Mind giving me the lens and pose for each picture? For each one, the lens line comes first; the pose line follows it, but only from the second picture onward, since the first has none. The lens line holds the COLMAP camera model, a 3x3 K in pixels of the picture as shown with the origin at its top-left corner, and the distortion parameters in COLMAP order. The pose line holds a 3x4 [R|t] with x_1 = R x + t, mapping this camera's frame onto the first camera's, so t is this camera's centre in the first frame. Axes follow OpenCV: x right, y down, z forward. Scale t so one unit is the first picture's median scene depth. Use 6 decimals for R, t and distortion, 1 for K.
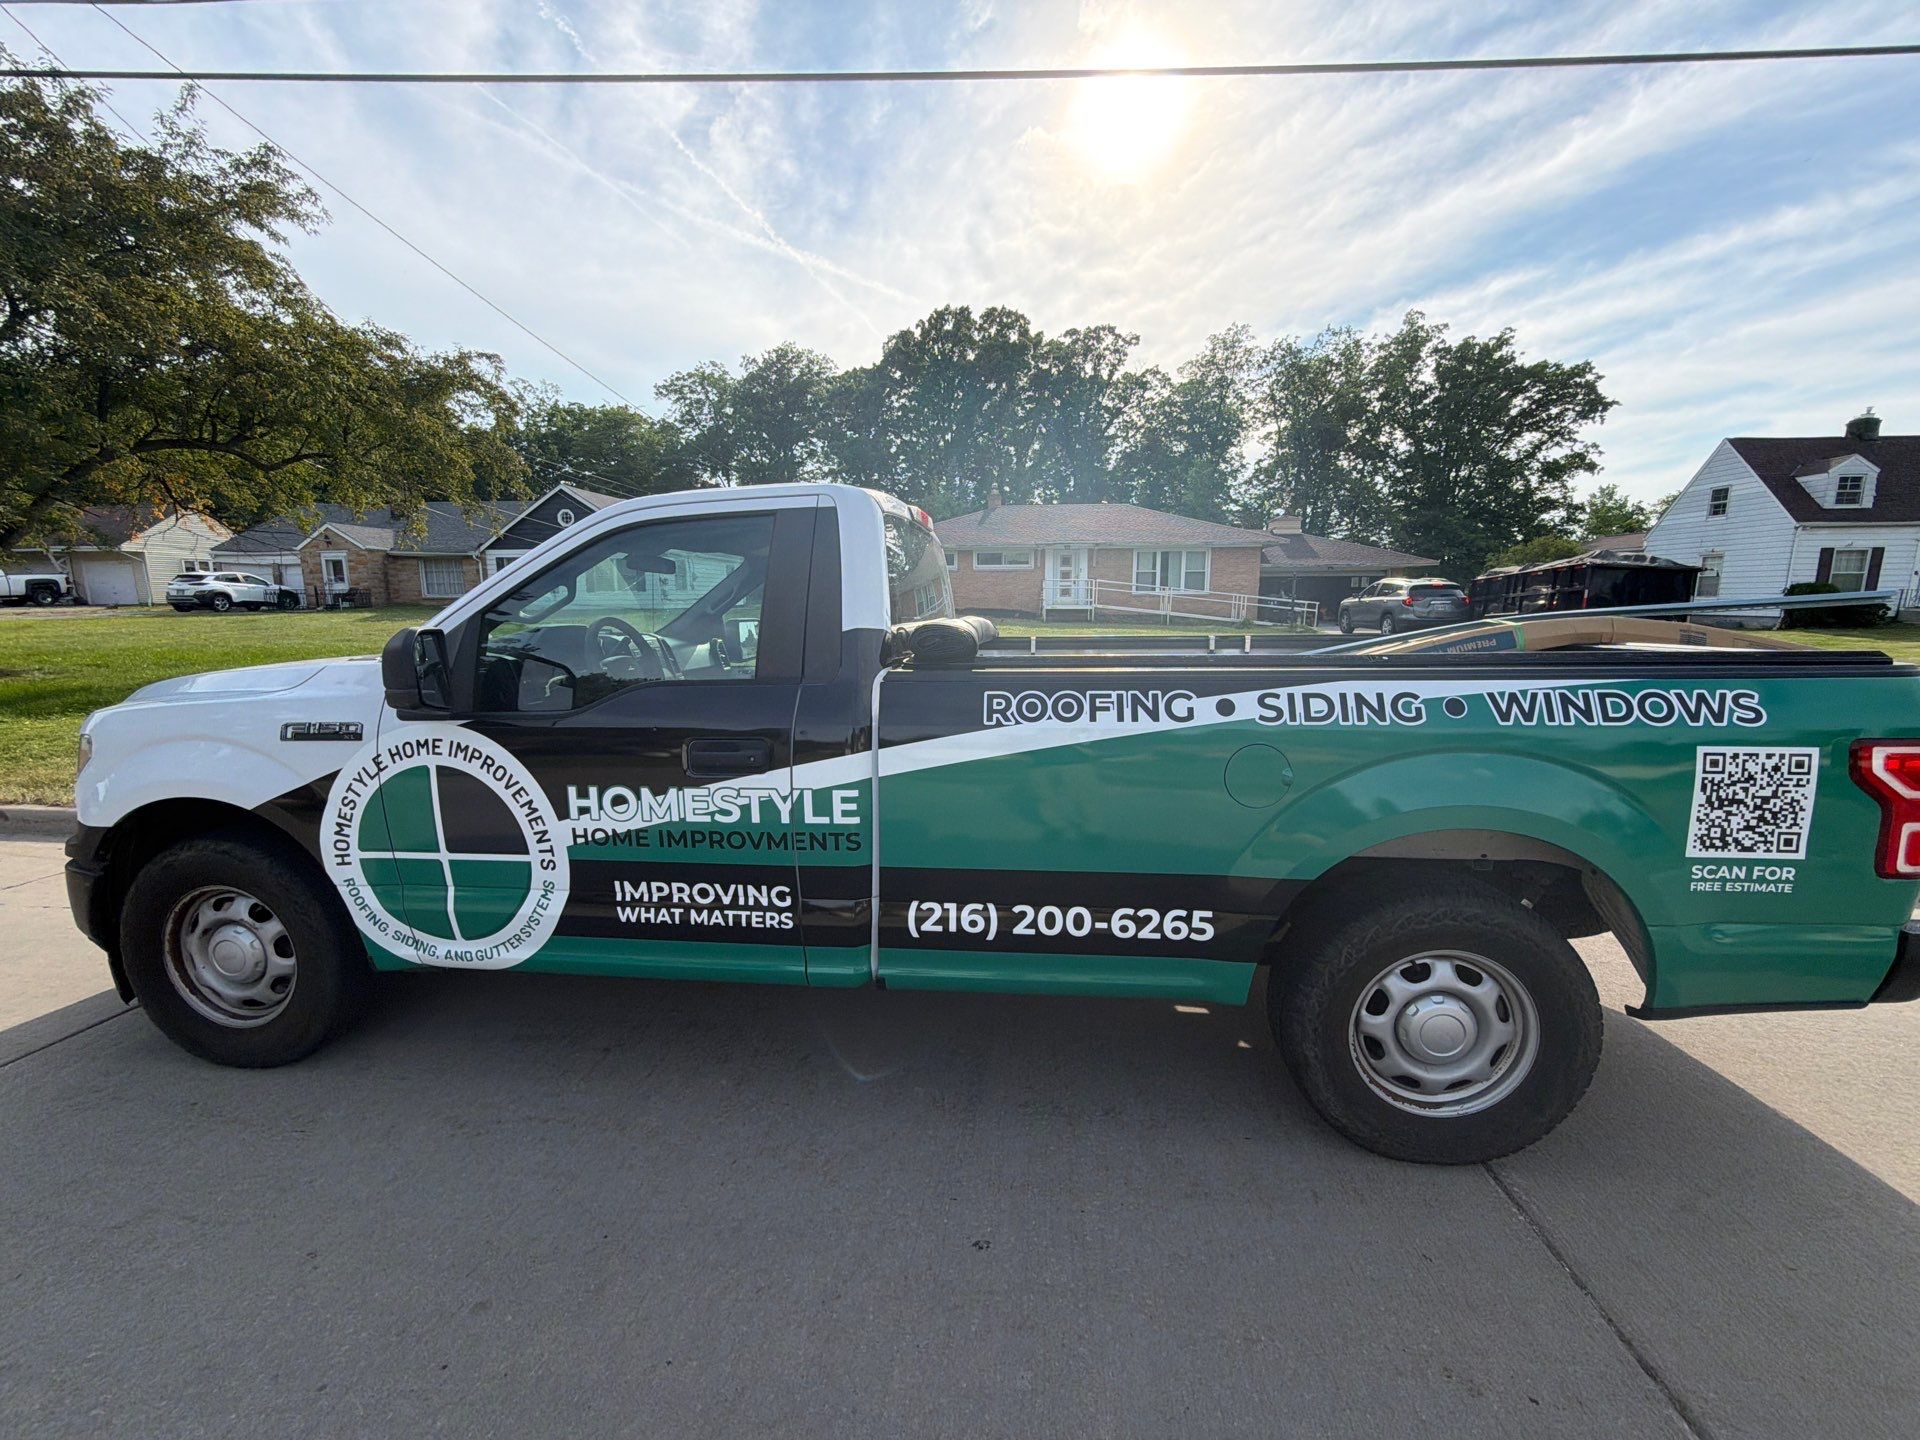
lens RADIAL K [[699.0, 0, 960.0], [0, 699.0, 720.0], [0, 0, 1]] dist [0.000065, 0.000011]
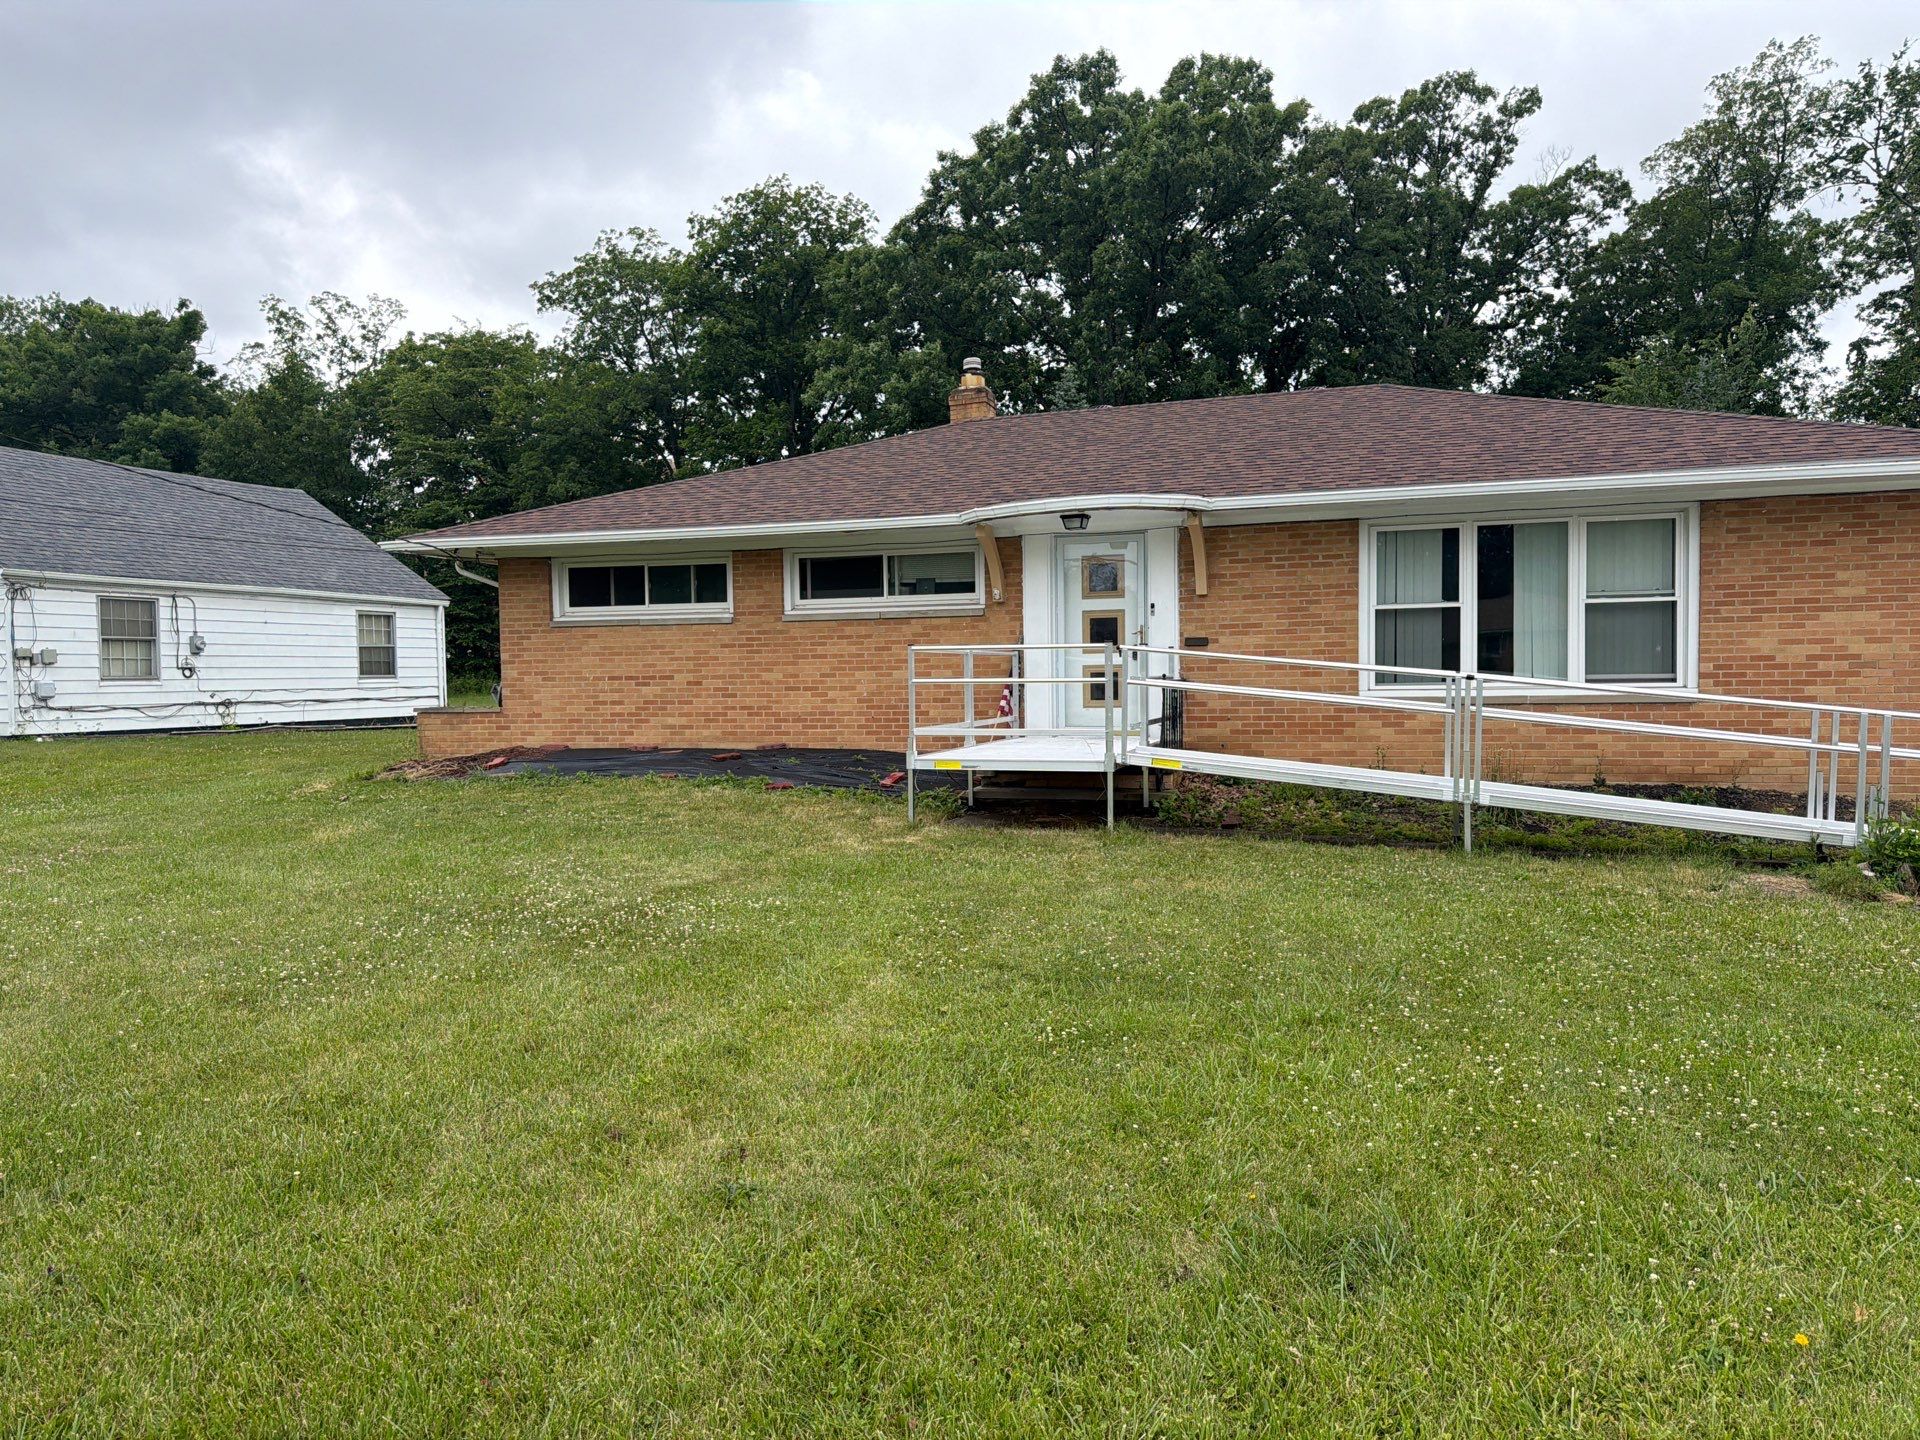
lens RADIAL K [[1306.0, 0, 986.1], [0, 1306.0, 721.1], [0, 0, 1]] dist [0.058819, -0.073653]
pose [[0.981020, -0.003004, -0.193885, 0.076694], [-0.025323, 0.989332, -0.143461, -0.038272], [0.192248, 0.145648, 0.970478, 0.195803]]
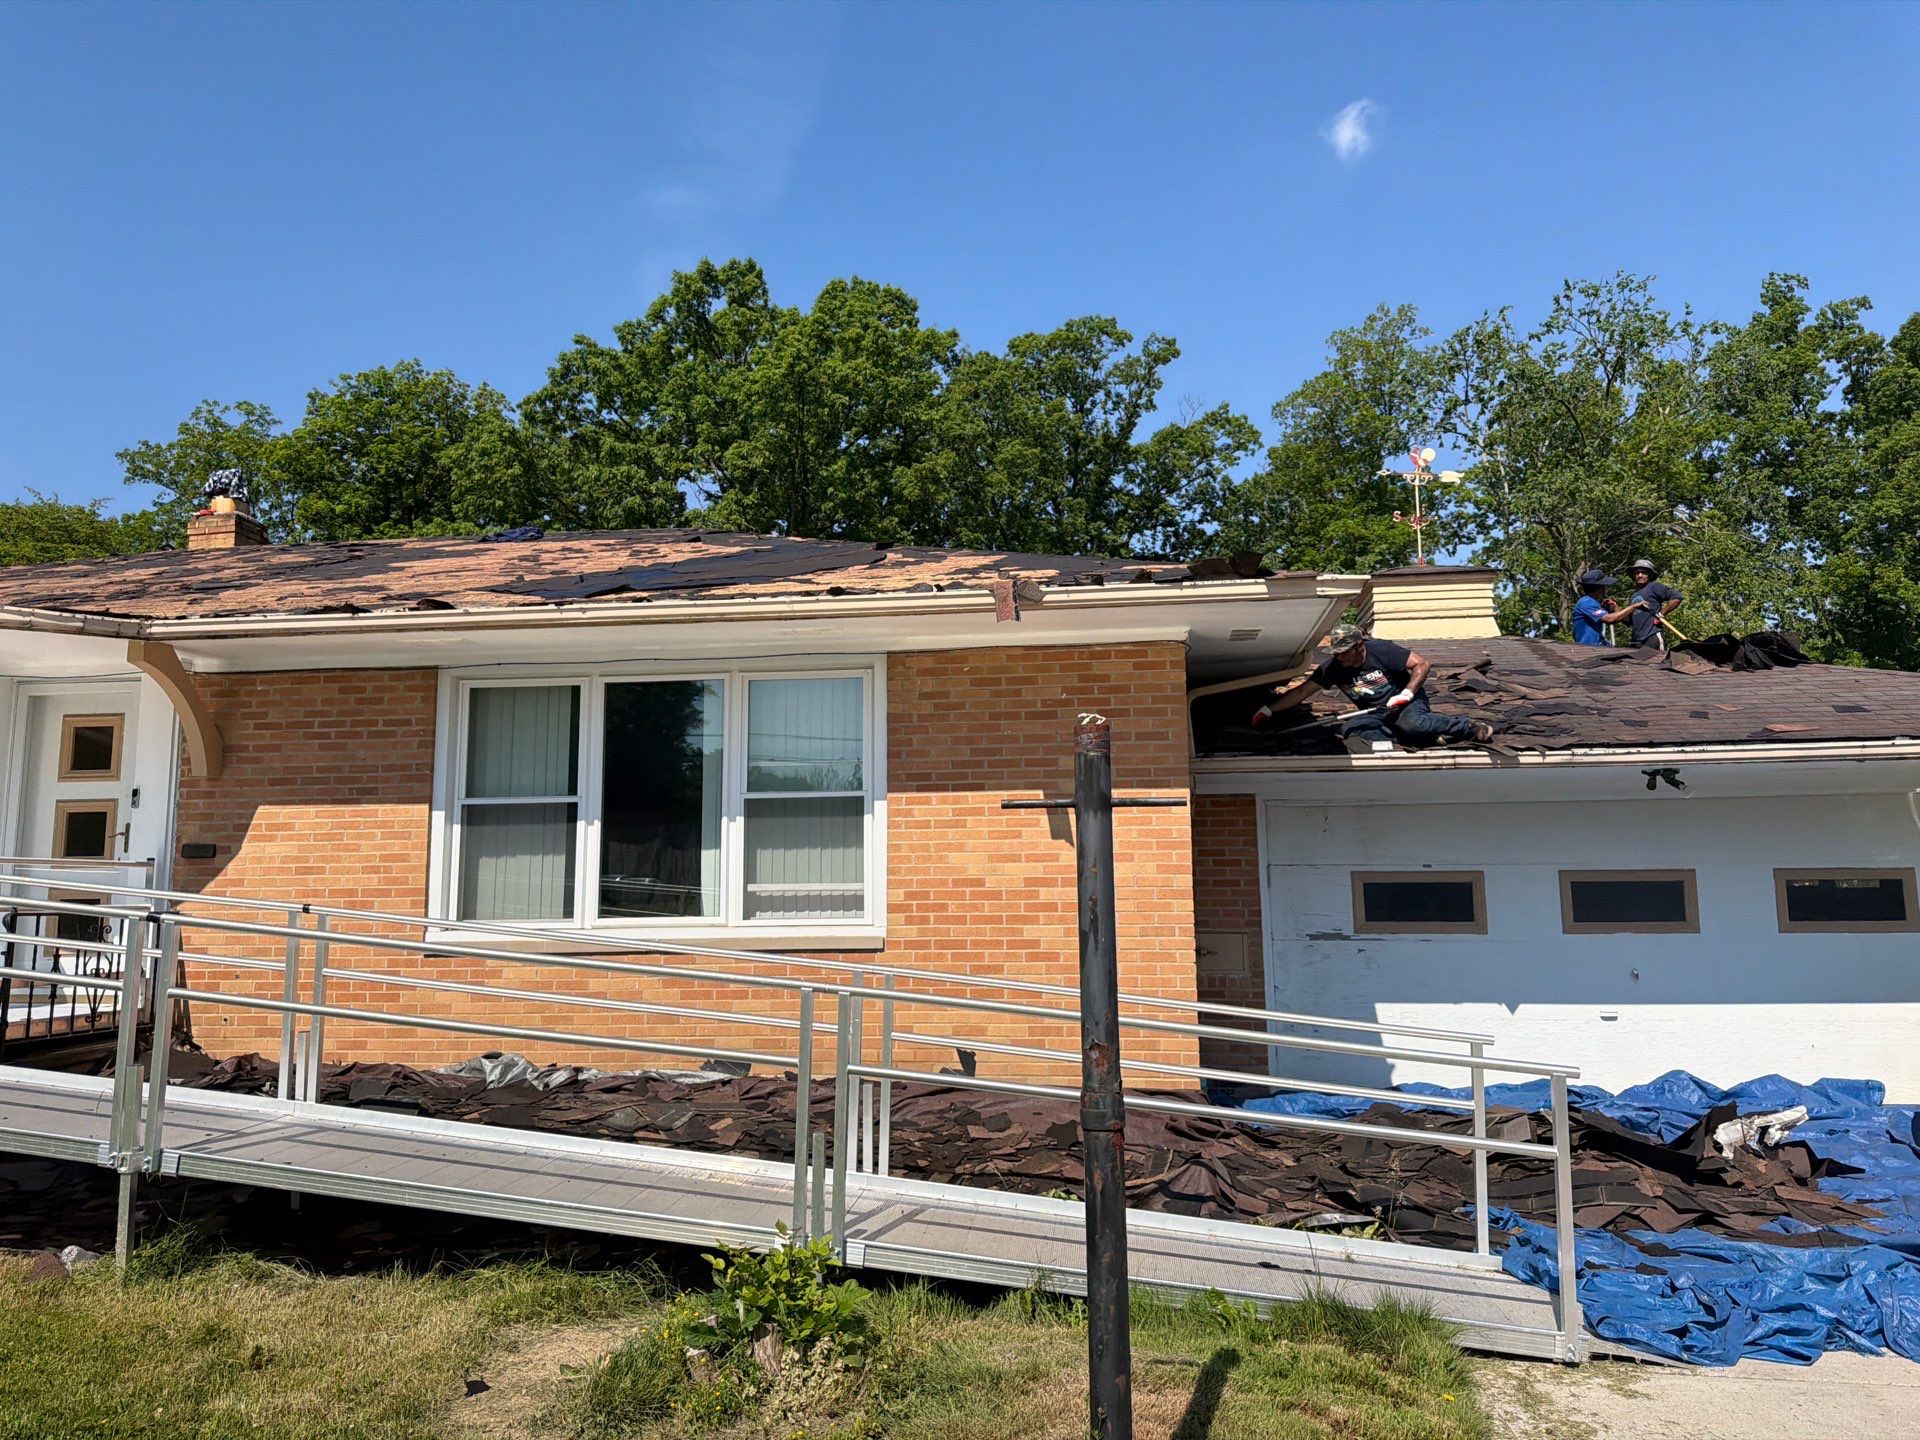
lens RADIAL K [[1306.0, 0, 986.1], [0, 1306.0, 721.1], [0, 0, 1]] dist [0.058819, -0.073653]
pose [[0.999946, -0.005620, -0.008768, 0.139632], [0.002634, 0.951009, -0.309152, -0.050533], [0.010076, 0.309112, 0.950972, 0.261645]]
